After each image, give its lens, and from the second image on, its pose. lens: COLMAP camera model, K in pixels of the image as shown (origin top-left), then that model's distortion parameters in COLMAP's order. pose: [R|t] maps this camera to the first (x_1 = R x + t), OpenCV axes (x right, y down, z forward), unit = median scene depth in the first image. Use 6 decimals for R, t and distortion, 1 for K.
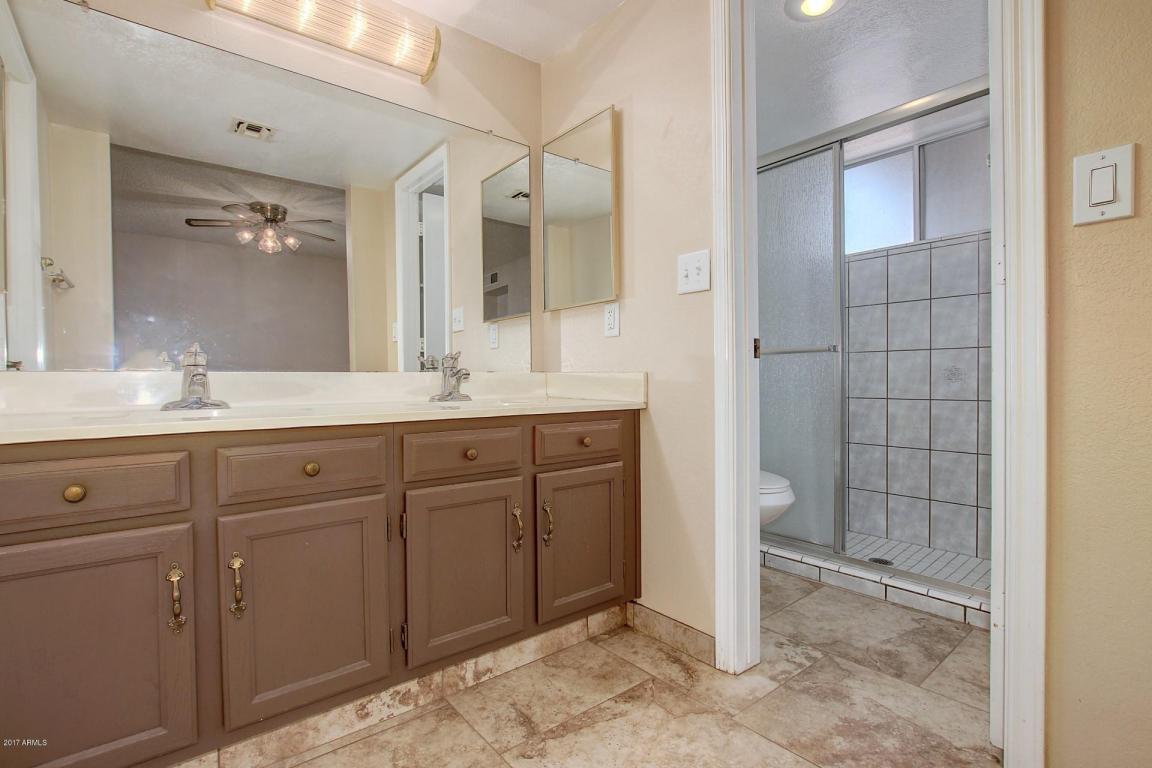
lens RADIAL K [[535.7, 0, 577.0], [0, 535.7, 382.5], [0, 0, 1]] dist [-0.024077, 0.000479]
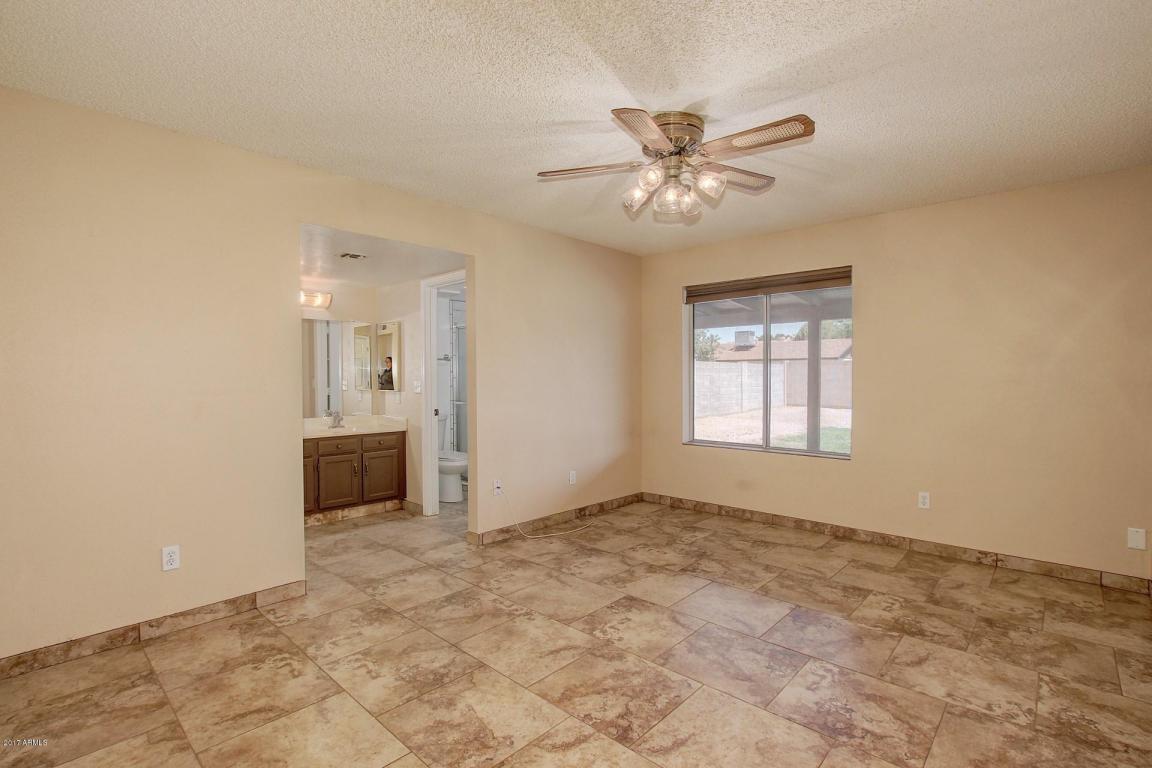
lens RADIAL K [[535.7, 0, 574.5], [0, 535.7, 382.6], [0, 0, 1]] dist [-0.024077, 0.000479]
pose [[0.990578, 0.006079, 0.136815, 0.693210], [-0.005871, 0.999981, -0.001918, -0.233759], [-0.136824, 0.001096, 0.990595, -2.177688]]
